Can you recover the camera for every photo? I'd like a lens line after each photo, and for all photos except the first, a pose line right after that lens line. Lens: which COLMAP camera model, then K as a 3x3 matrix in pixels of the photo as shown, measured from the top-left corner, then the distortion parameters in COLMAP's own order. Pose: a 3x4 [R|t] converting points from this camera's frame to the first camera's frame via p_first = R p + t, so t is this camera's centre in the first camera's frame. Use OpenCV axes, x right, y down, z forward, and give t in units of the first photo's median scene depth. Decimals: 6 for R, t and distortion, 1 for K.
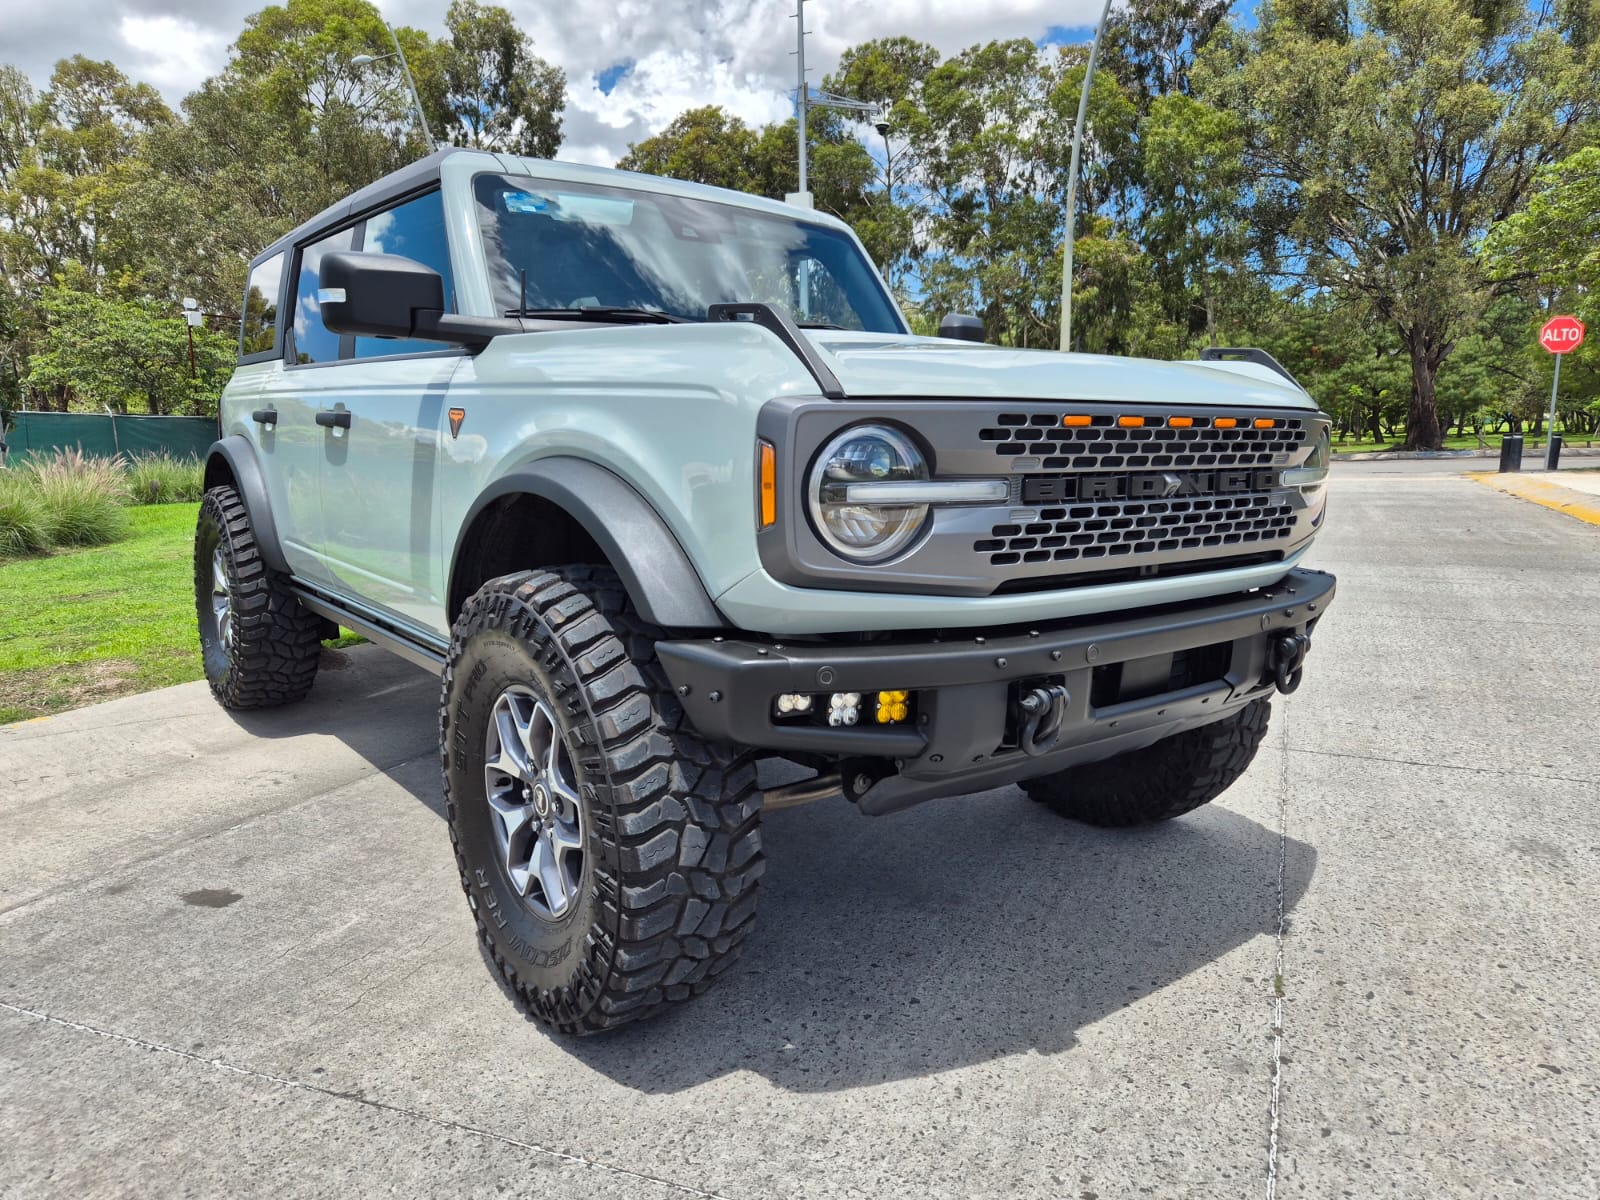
lens RADIAL K [[1072.8, 0, 789.9], [0, 1072.8, 610.6], [0, 0, 1]] dist [0.061465, -0.048403]
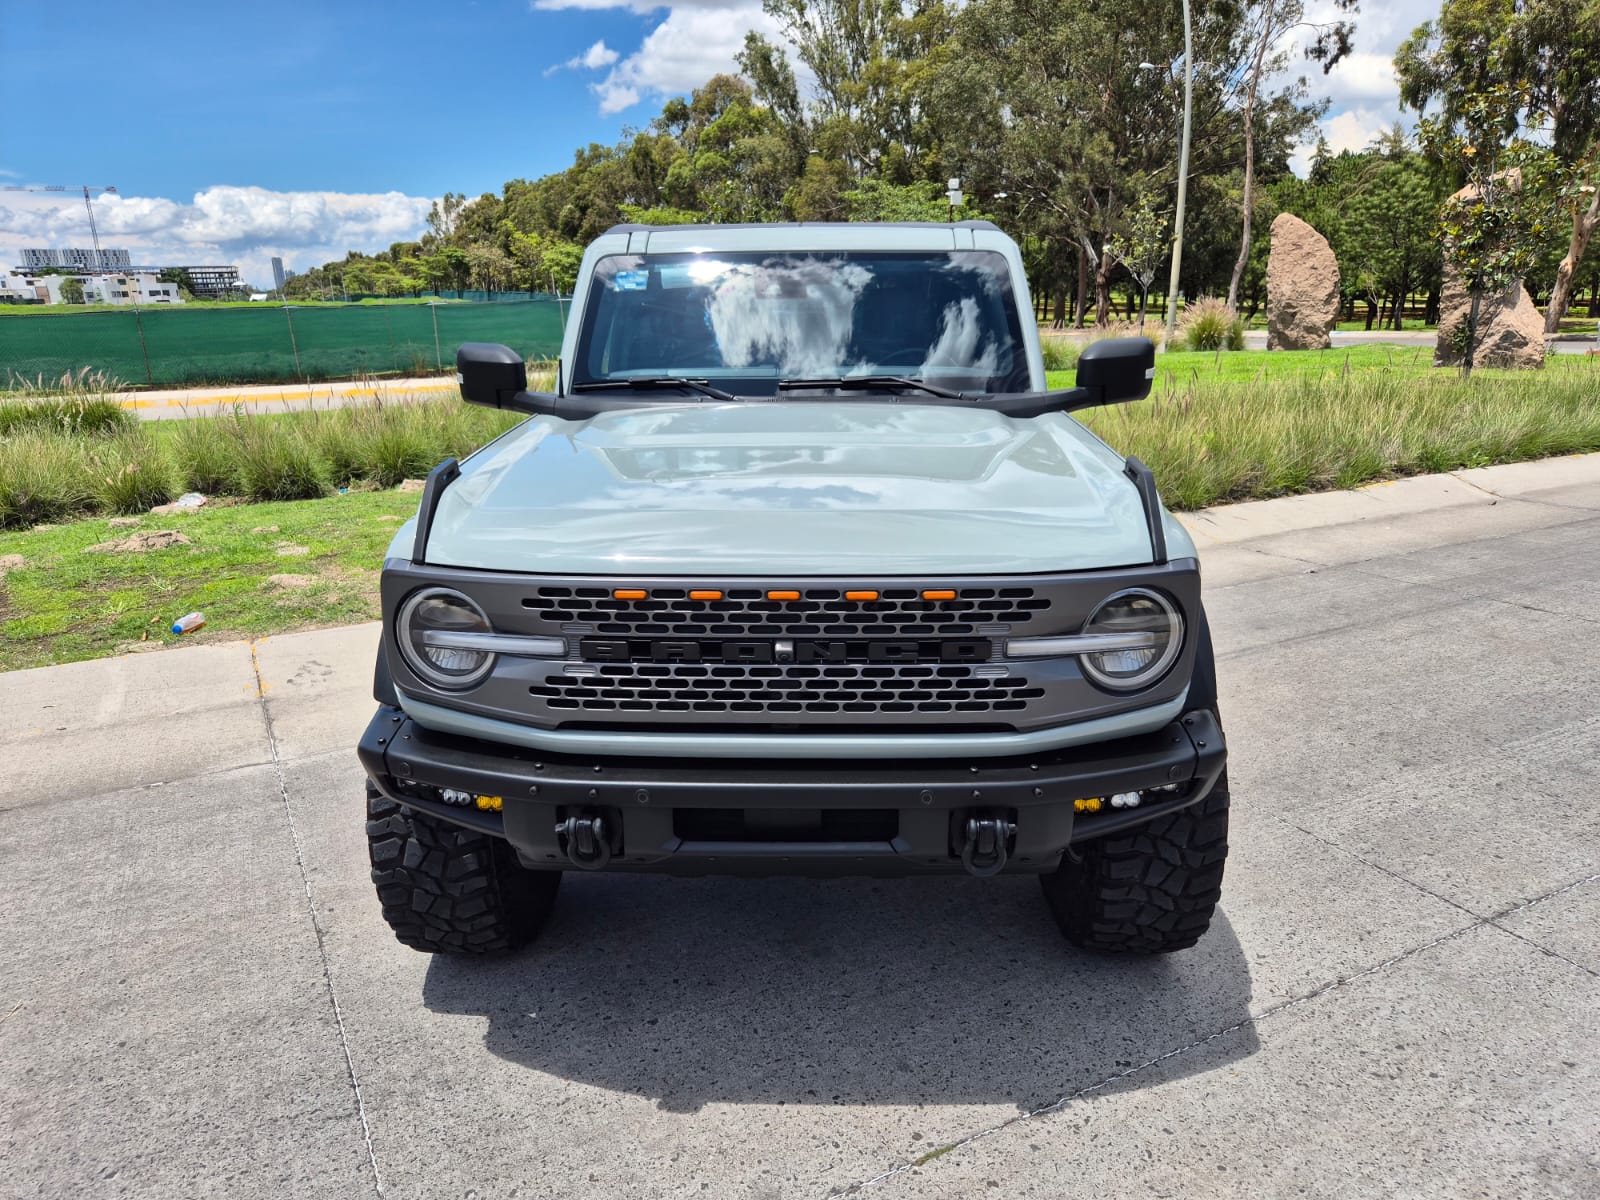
lens RADIAL K [[1072.8, 0, 792.4], [0, 1072.8, 614.6], [0, 0, 1]] dist [0.061465, -0.048403]
pose [[0.777077, 0.173202, -0.605106, 0.053679], [-0.090450, 0.982143, 0.164967, -0.017755], [0.622873, -0.073461, 0.778866, 0.012159]]
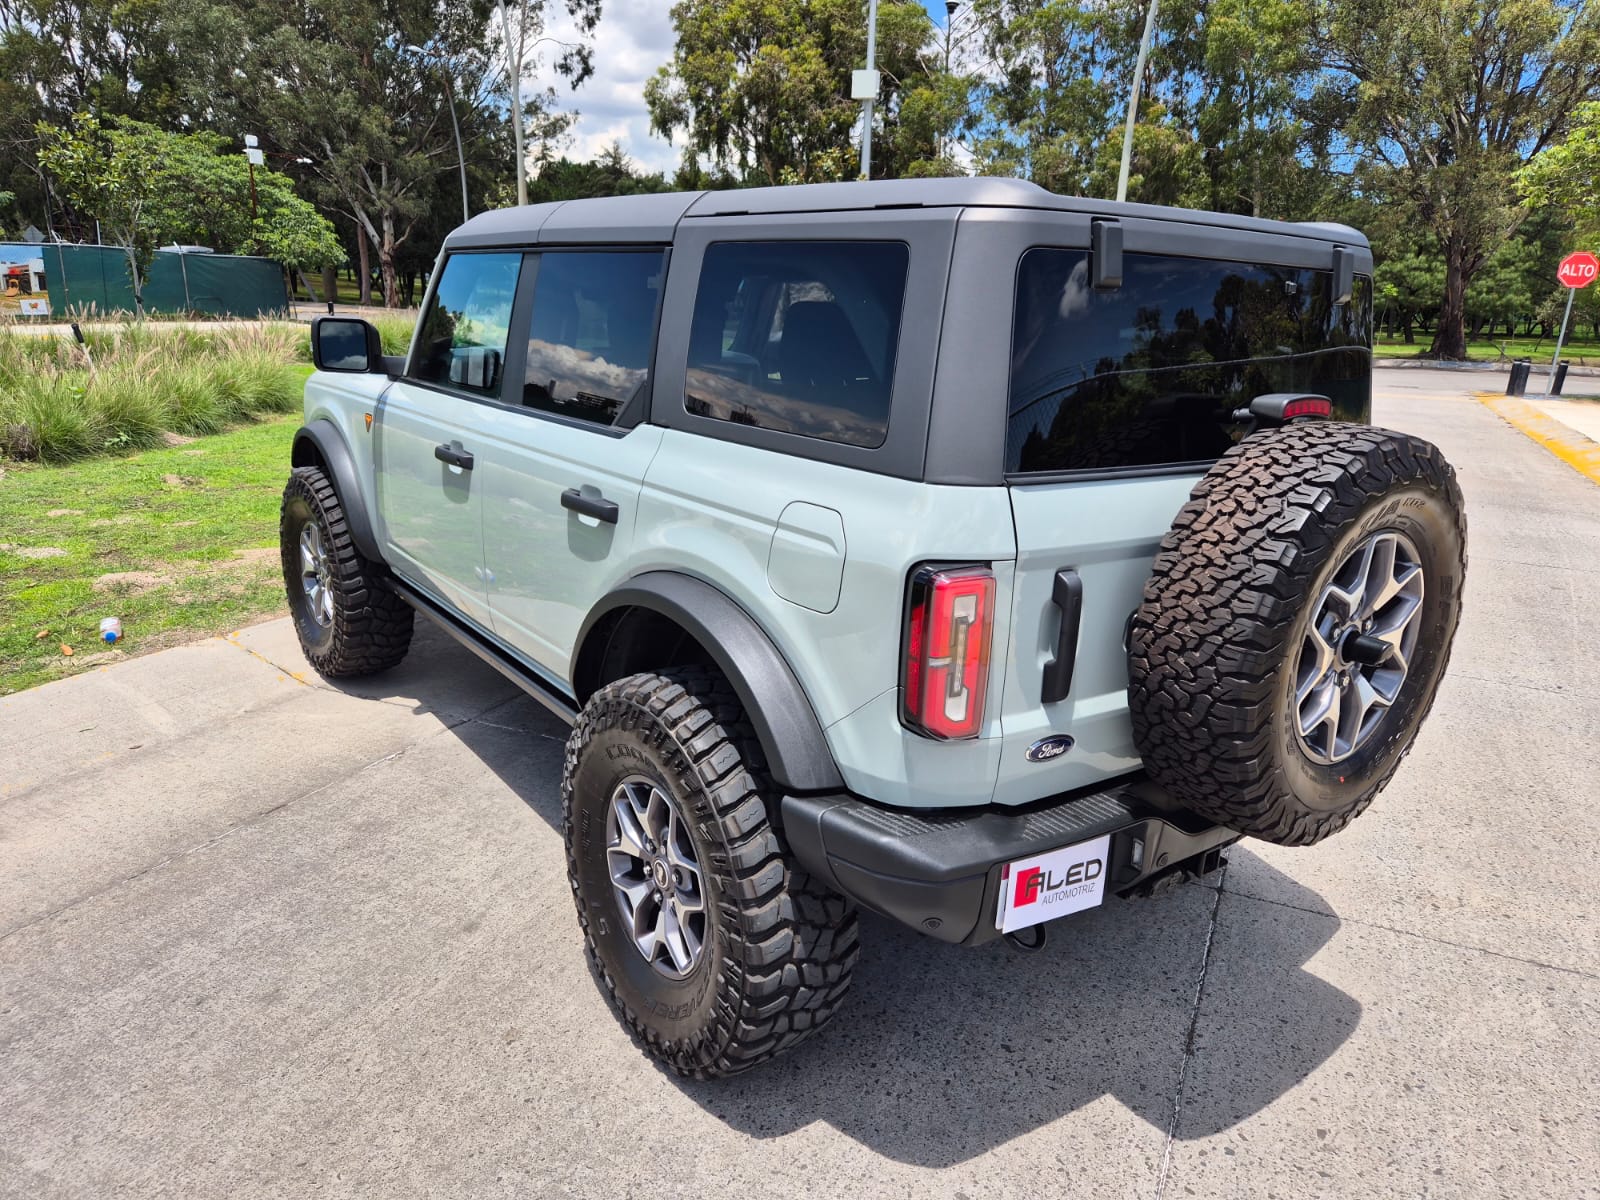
lens RADIAL K [[1072.8, 0, 813.2], [0, 1072.8, 604.5], [0, 0, 1]] dist [0.061465, -0.048403]
pose [[0.998283, 0.056531, 0.015353, -0.021008], [-0.057973, 0.991023, 0.120466, -0.007656], [-0.008405, -0.121149, 0.992599, -0.050951]]
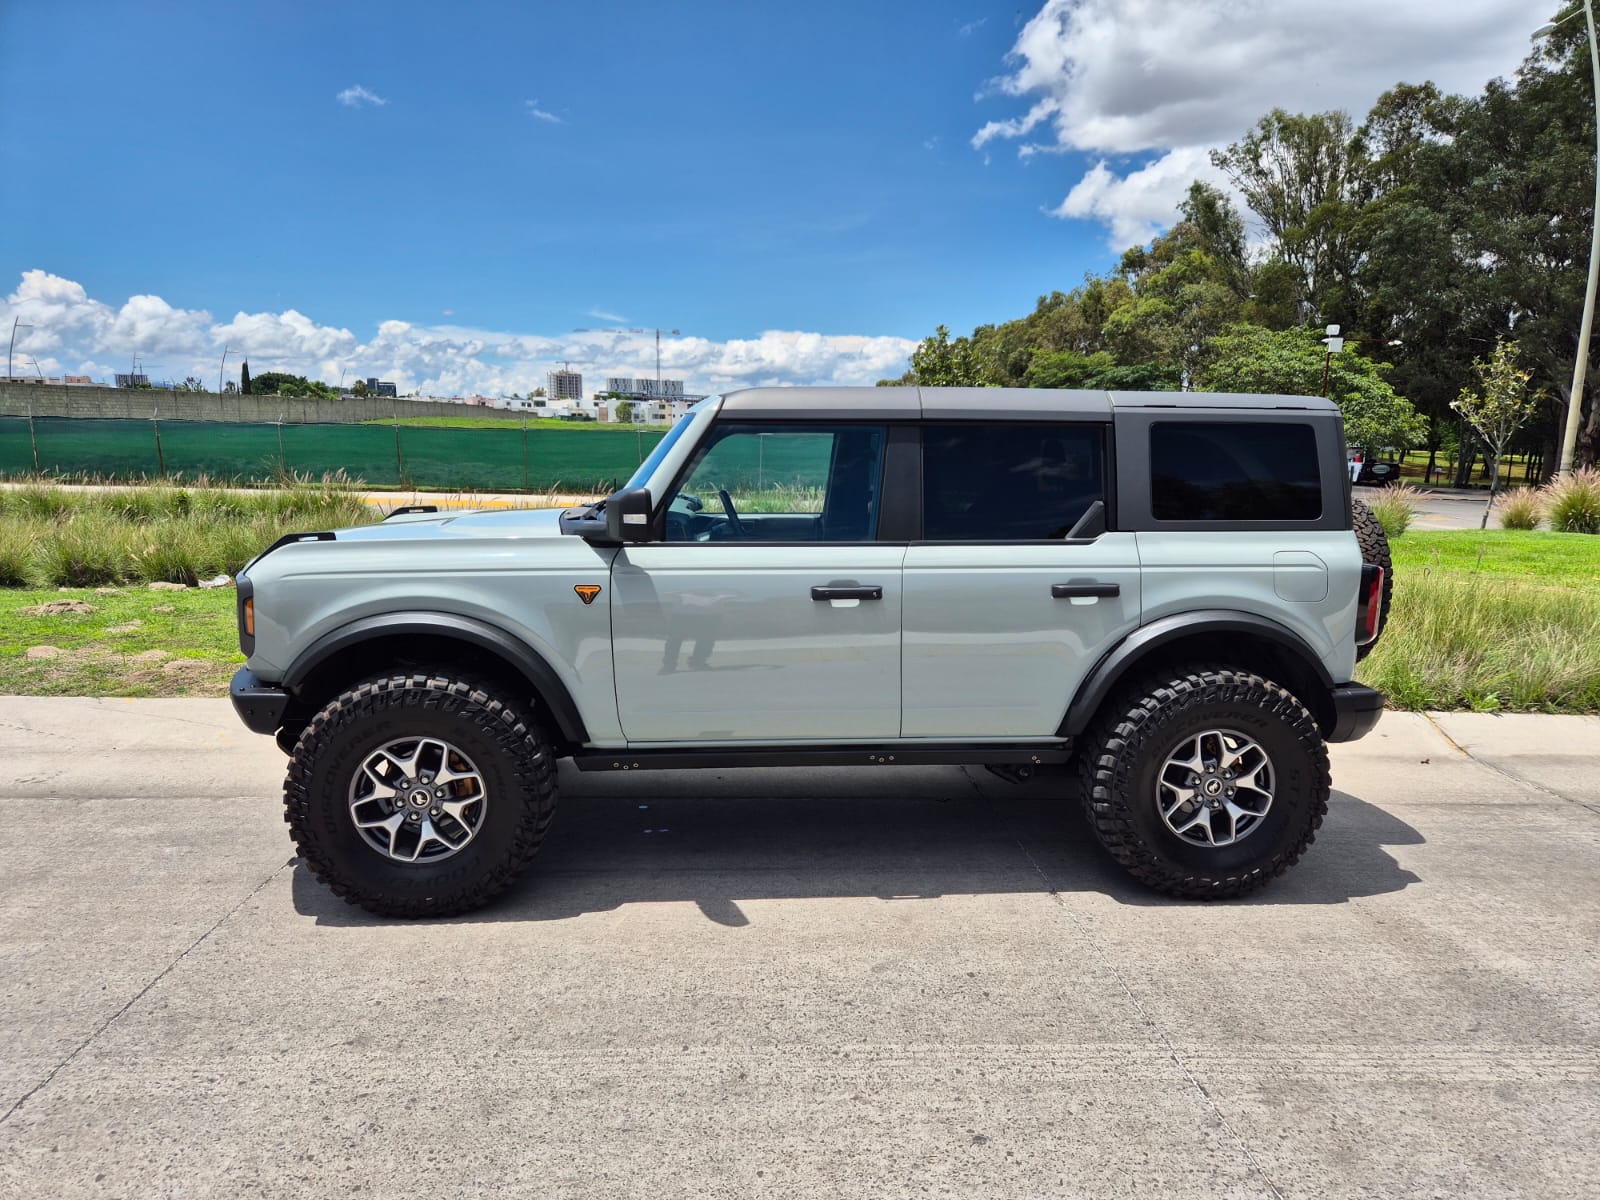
lens RADIAL K [[1072.8, 0, 814.6], [0, 1072.8, 607.3], [0, 0, 1]] dist [0.061465, -0.048403]
pose [[0.460686, 0.166664, -0.871775, 0.124860], [-0.174917, 0.979997, 0.094919, -0.039364], [0.870157, 0.108760, 0.480623, 0.120078]]
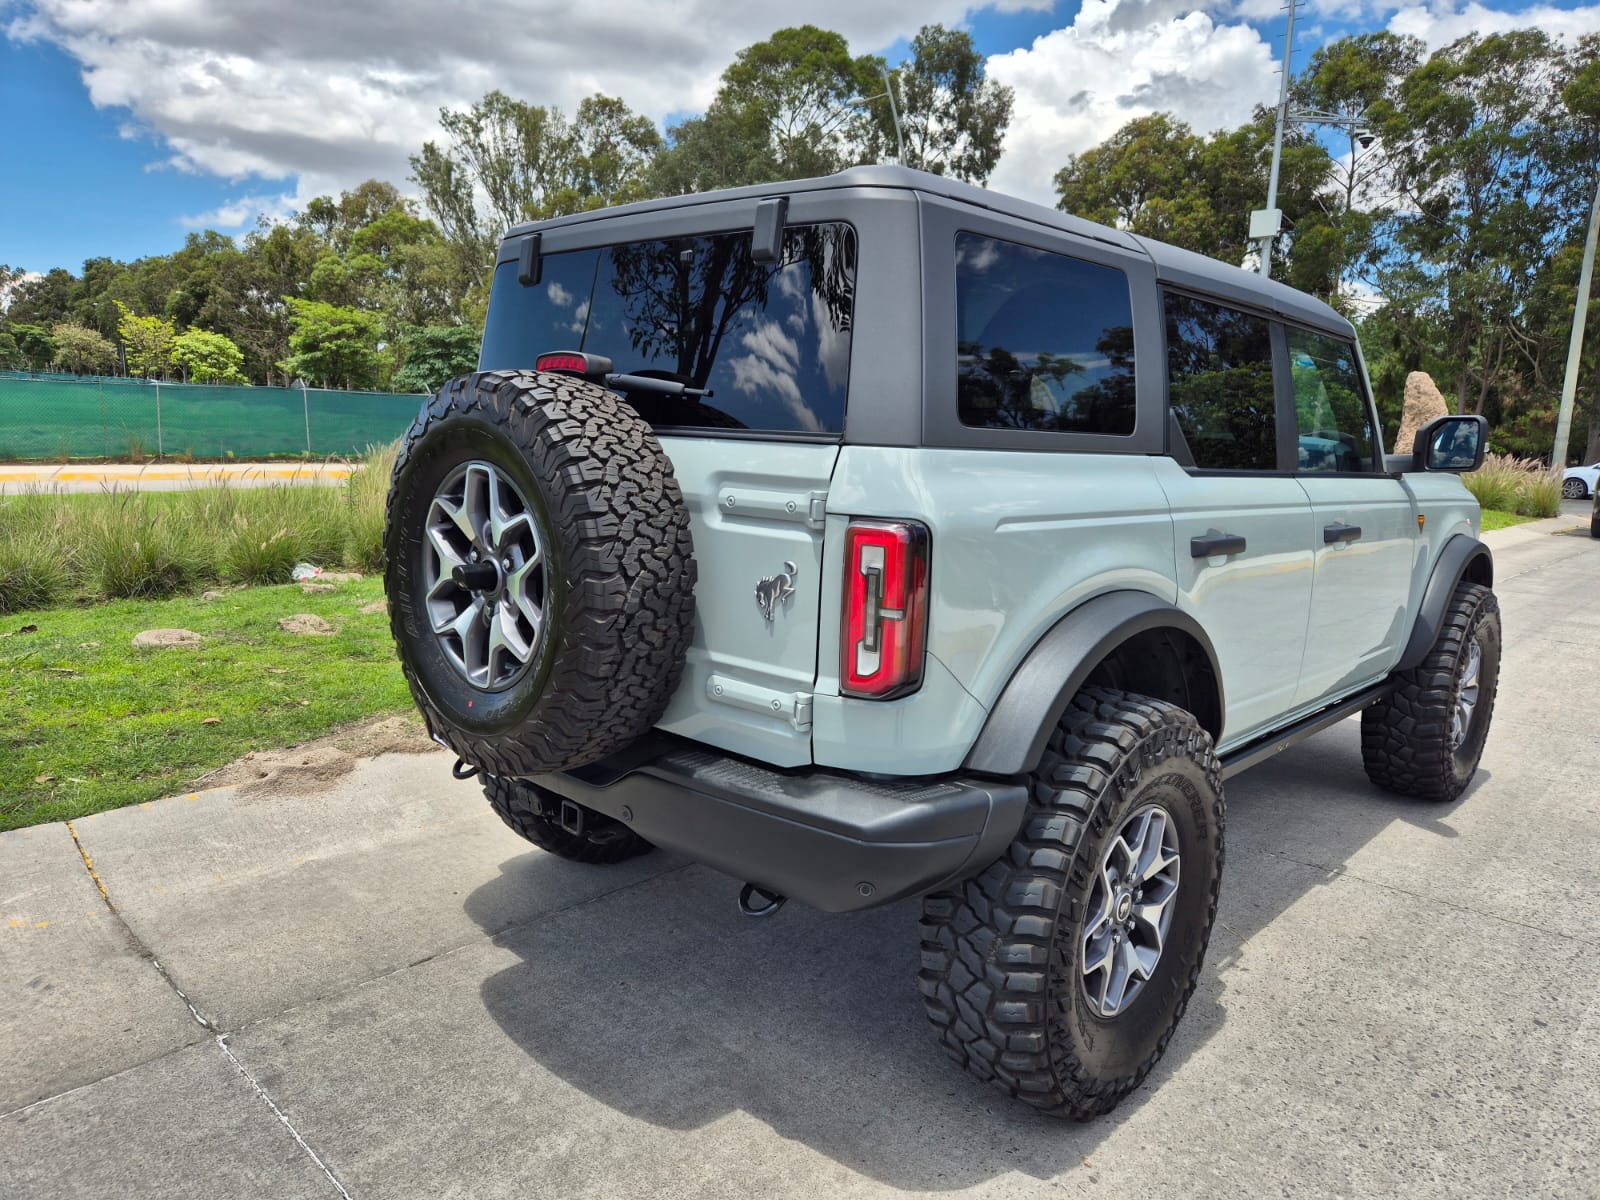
lens RADIAL K [[1072.8, 0, 789.7], [0, 1072.8, 595.7], [0, 0, 1]] dist [0.061465, -0.048403]
pose [[0.942601, 0.100460, -0.318450, -0.037908], [-0.102864, 0.994652, 0.009305, 0.002419], [0.317682, 0.023986, 0.947894, -0.060503]]
